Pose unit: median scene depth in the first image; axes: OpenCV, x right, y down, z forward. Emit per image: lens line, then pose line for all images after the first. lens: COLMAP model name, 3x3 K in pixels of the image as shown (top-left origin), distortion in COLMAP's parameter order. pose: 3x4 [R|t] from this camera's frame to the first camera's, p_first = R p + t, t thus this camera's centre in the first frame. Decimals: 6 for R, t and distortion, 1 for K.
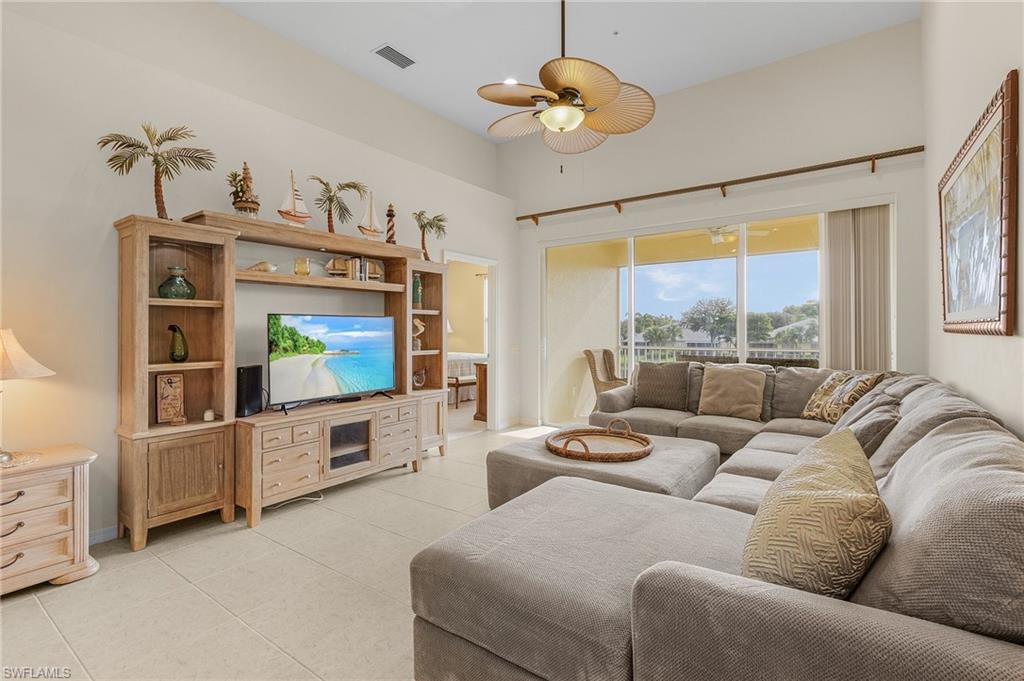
lens RADIAL K [[473.2, 0, 510.3], [0, 473.2, 327.2], [0, 0, 1]] dist [0.001702, 0.000172]
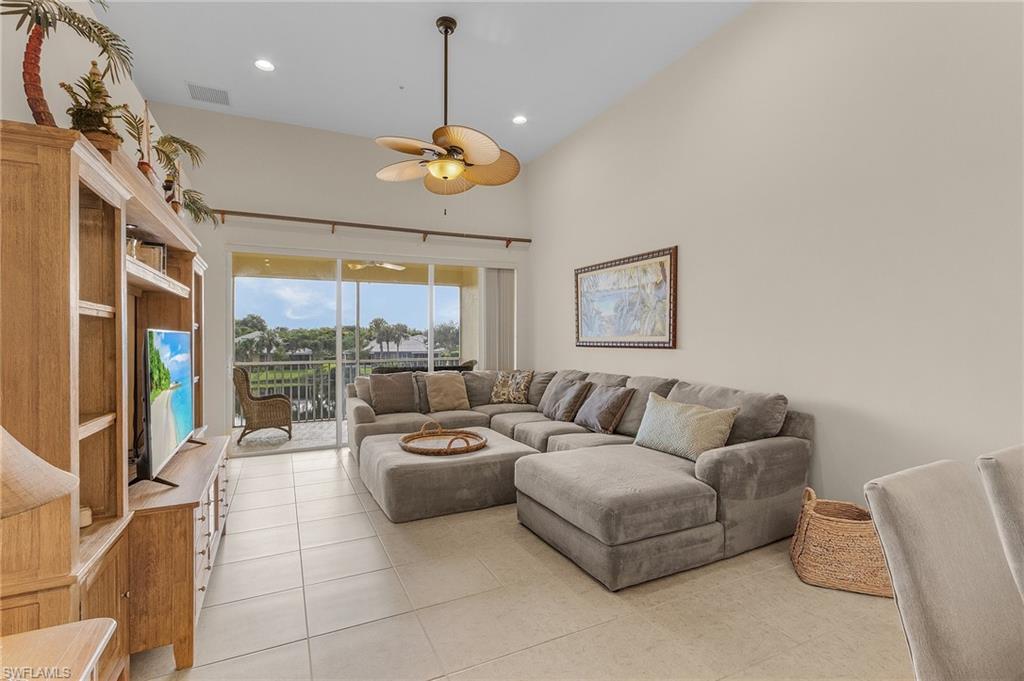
lens RADIAL K [[470.8, 0, 498.8], [0, 470.8, 343.2], [0, 0, 1]] dist [0.000175, 0.000061]
pose [[0.479304, -0.007471, 0.877617, -0.676545], [0.000115, 0.999964, 0.008449, -0.013763], [-0.877649, -0.003948, 0.479288, 0.253747]]
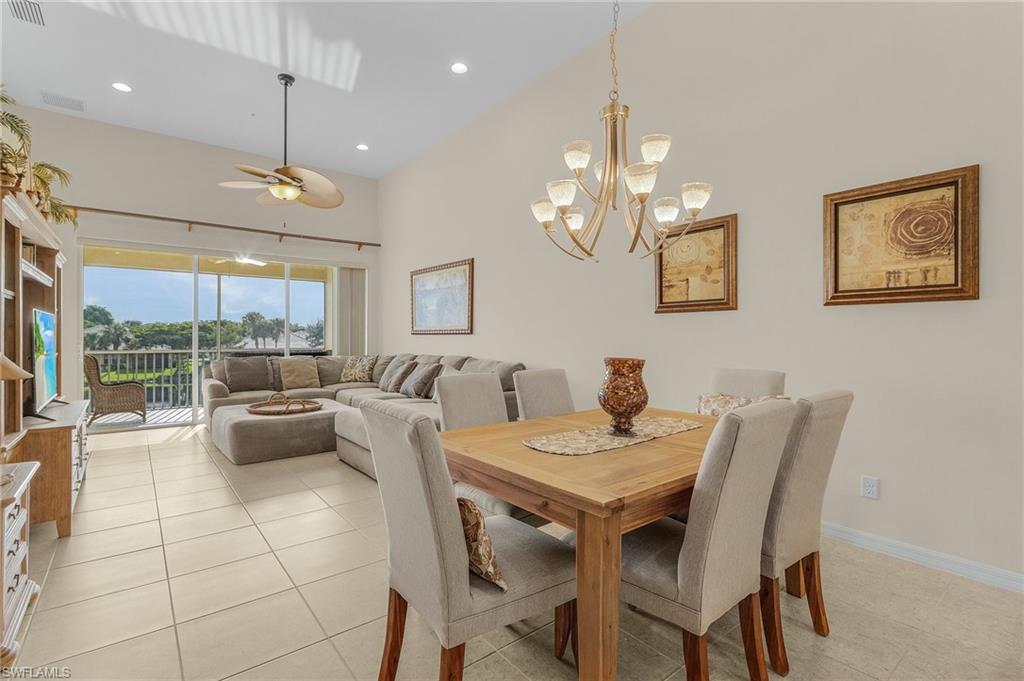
lens RADIAL K [[477.3, 0, 500.8], [0, 477.3, 339.4], [0, 0, 1]] dist [0.001503, 0.000230]
pose [[0.271710, -0.003315, 0.962373, -0.924485], [-0.004838, 0.999977, 0.004811, 0.015627], [-0.962367, -0.005963, 0.271688, -0.062749]]
